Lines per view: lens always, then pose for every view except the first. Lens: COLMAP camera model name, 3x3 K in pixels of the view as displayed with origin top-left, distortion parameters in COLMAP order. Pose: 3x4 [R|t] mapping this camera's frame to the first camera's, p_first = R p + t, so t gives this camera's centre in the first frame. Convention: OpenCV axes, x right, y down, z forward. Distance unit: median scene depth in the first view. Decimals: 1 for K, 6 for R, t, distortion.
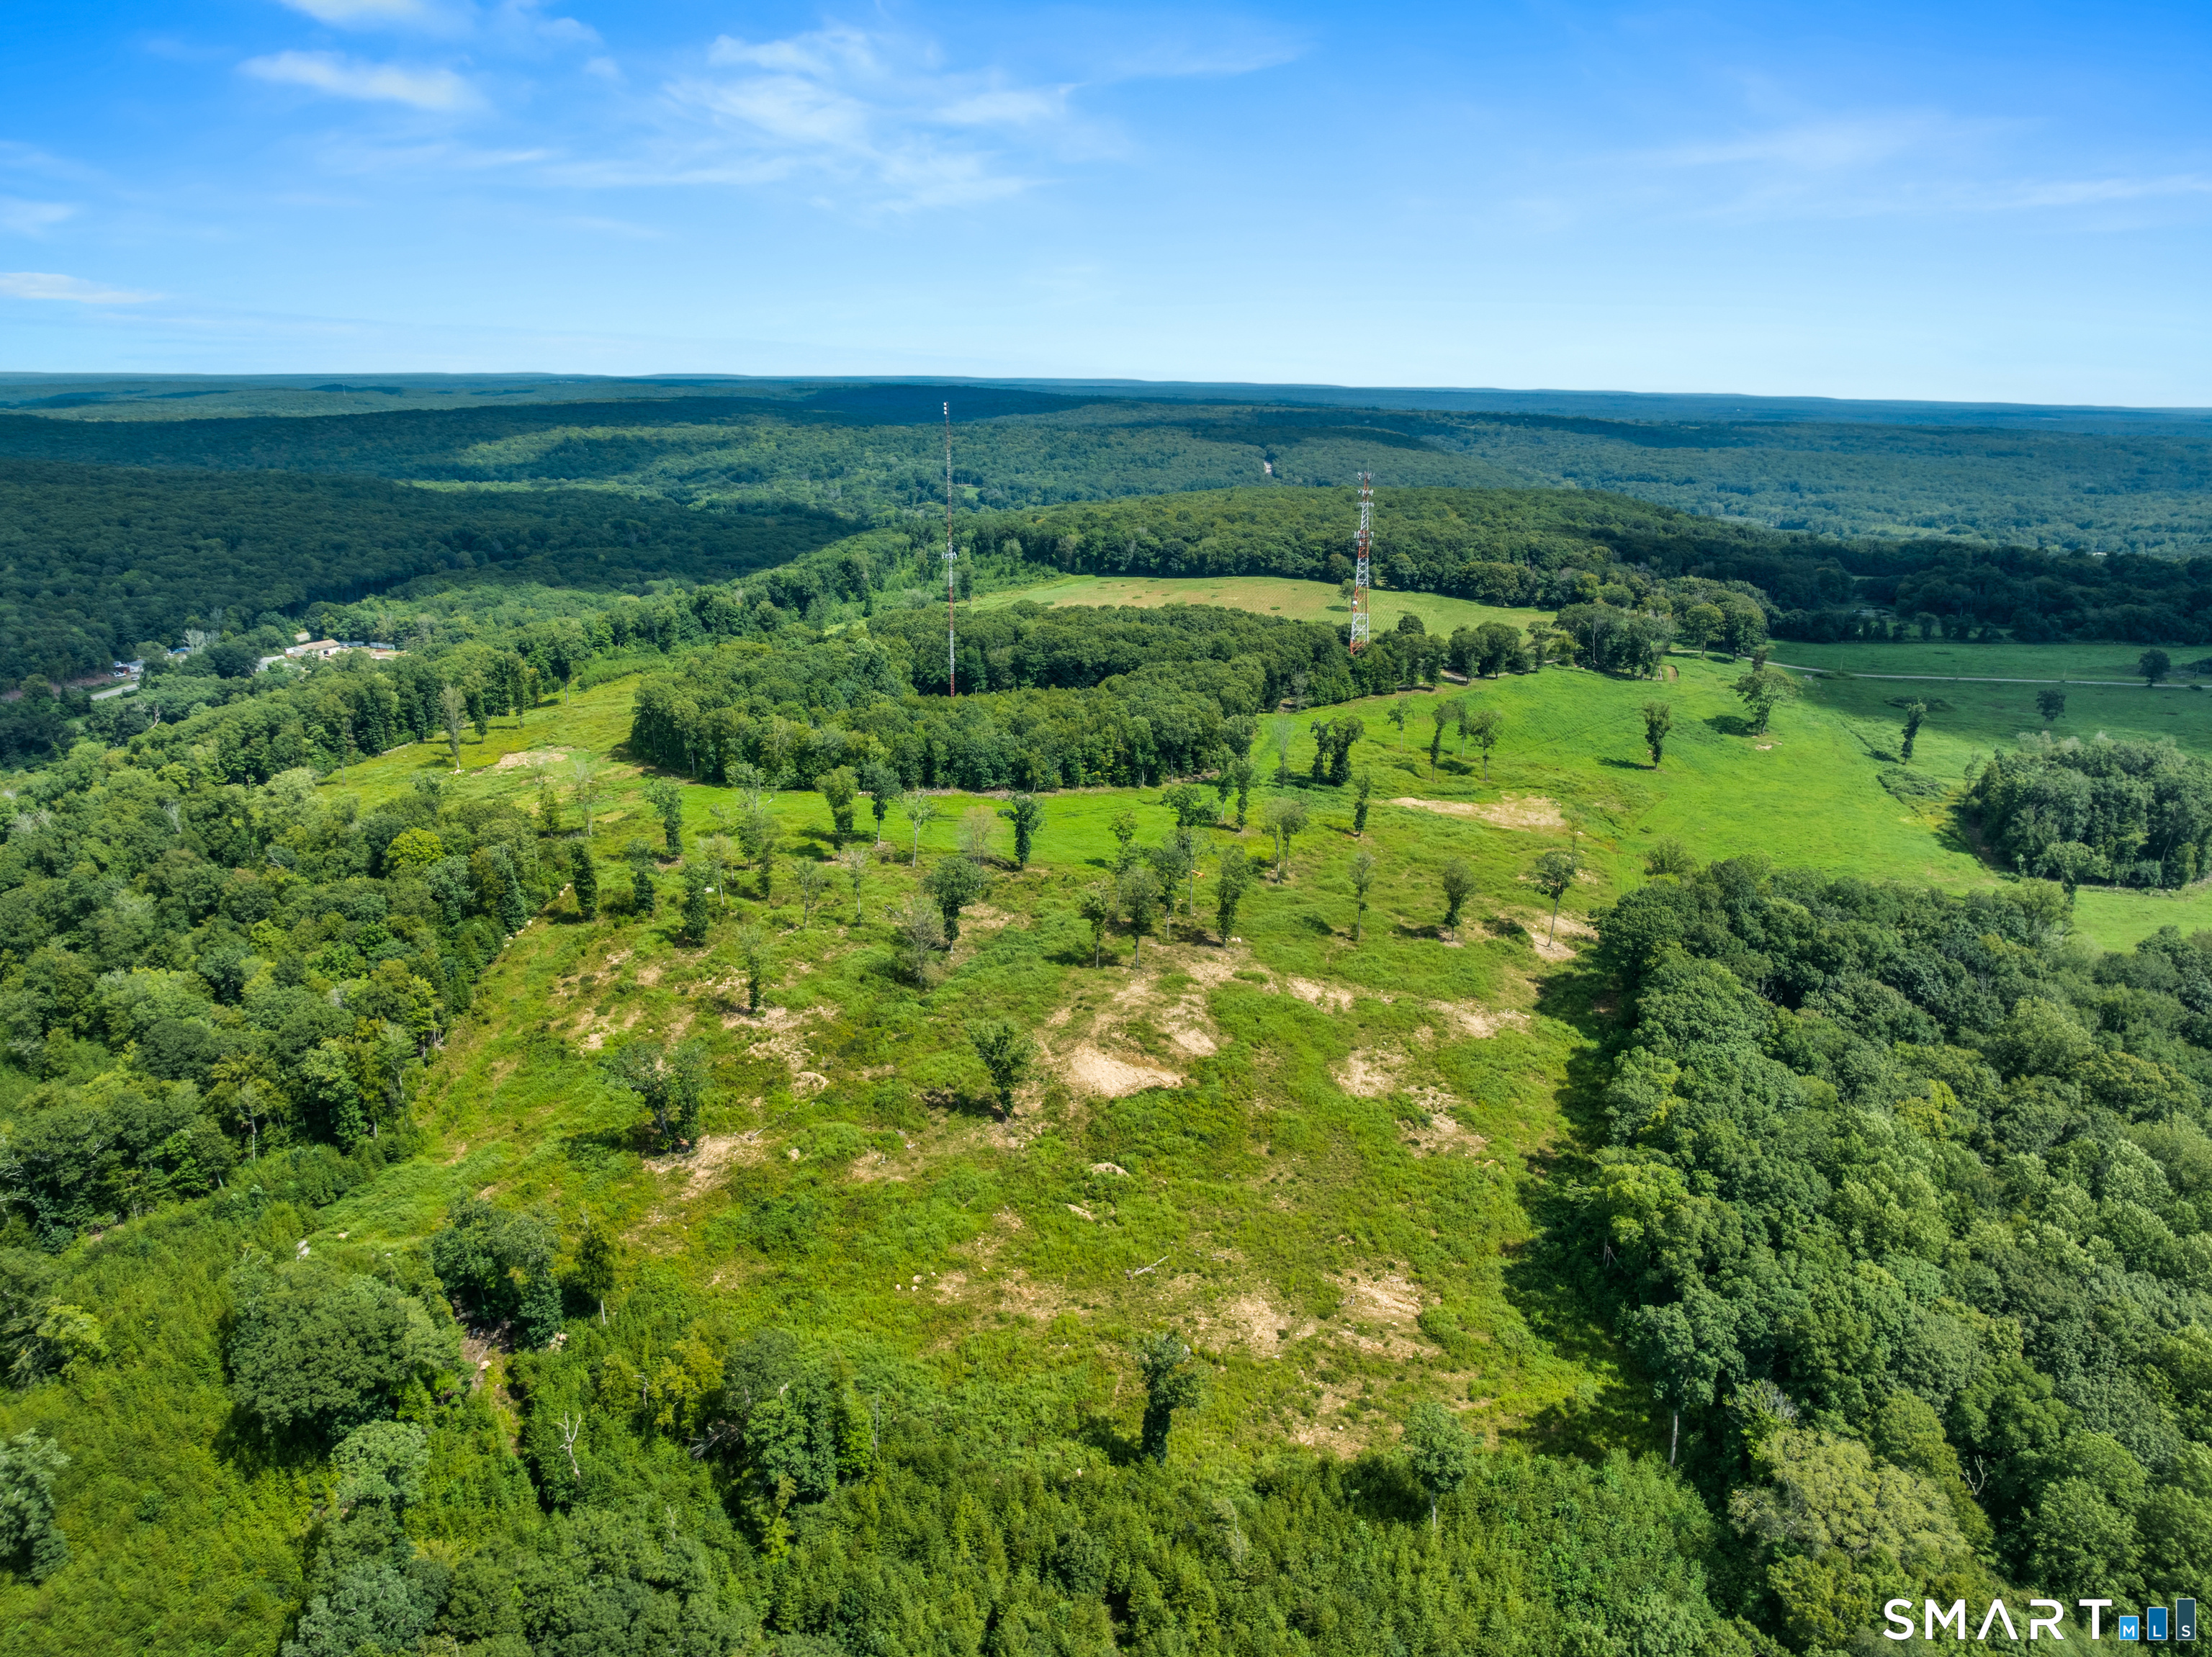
lens RADIAL K [[1557.7, 0, 1106.0], [0, 1557.7, 828.5], [0, 0, 1]] dist [-0.023240, -0.028348]
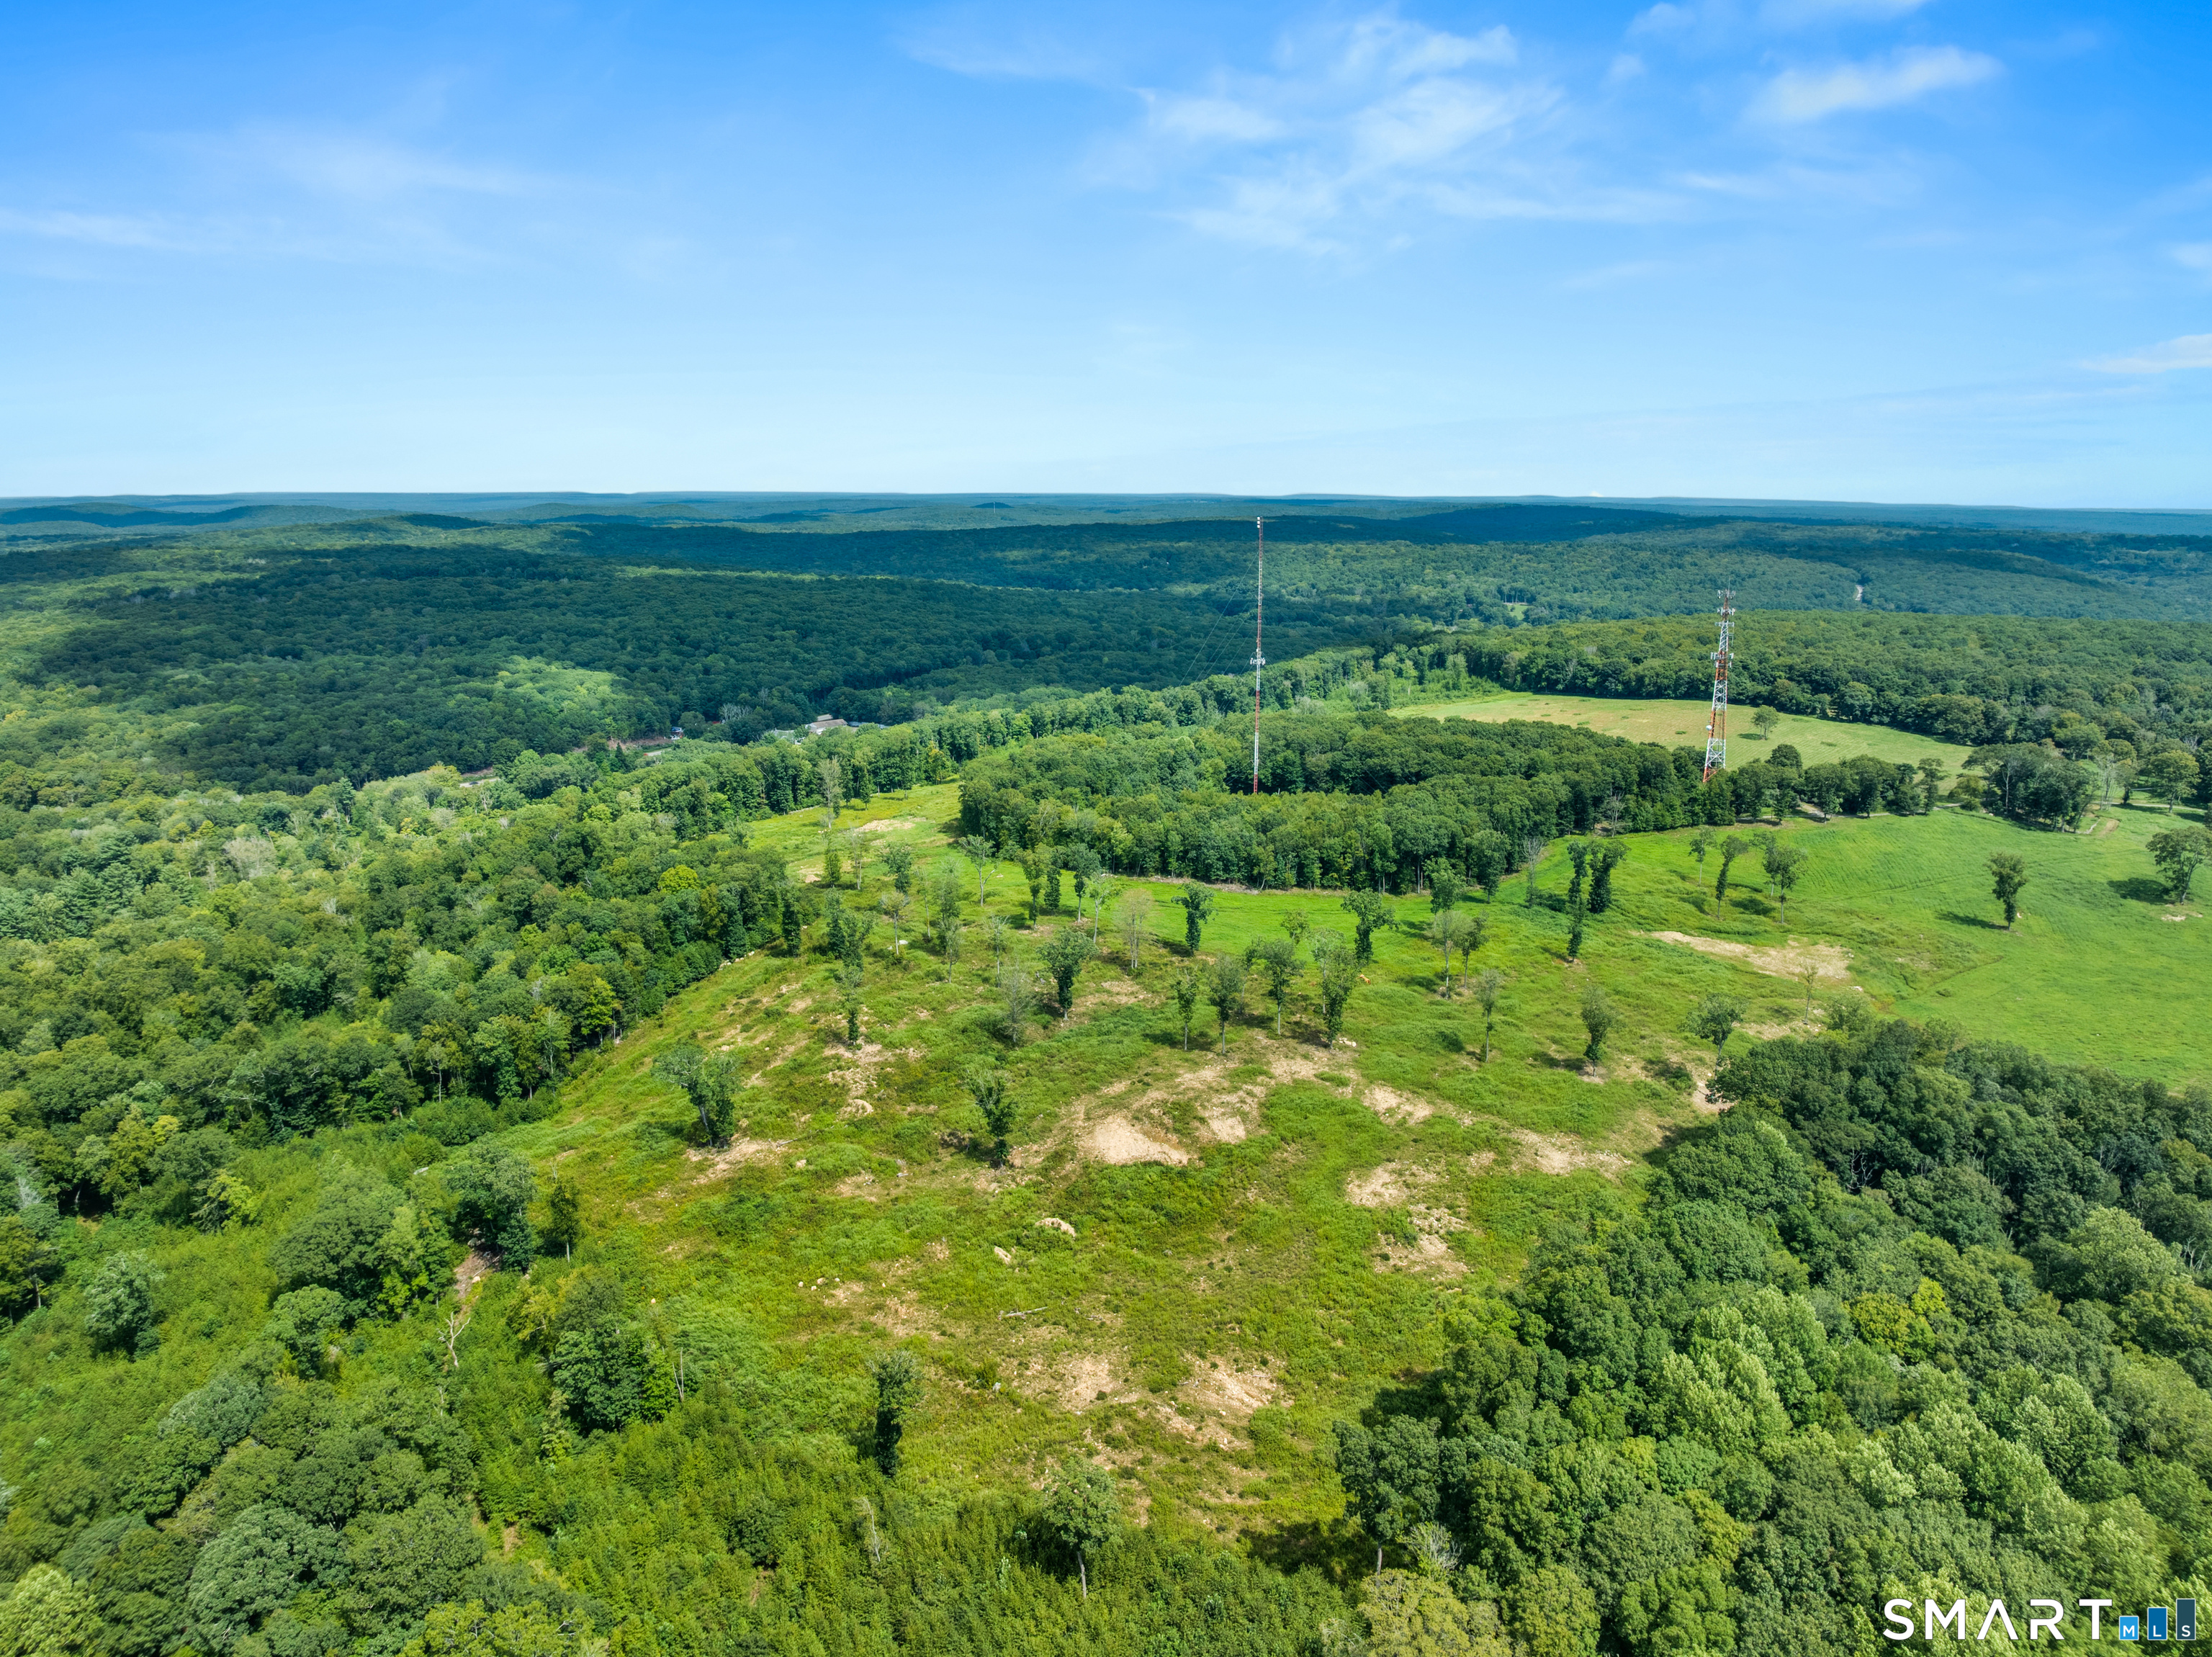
lens RADIAL K [[1557.7, 0, 1106.0], [0, 1557.7, 828.5], [0, 0, 1]] dist [-0.023240, -0.028348]
pose [[0.924343, 0.072842, -0.374544, 0.241847], [-0.099993, 0.993546, -0.053548, 0.002841], [0.368226, 0.086949, 0.925662, 0.006344]]
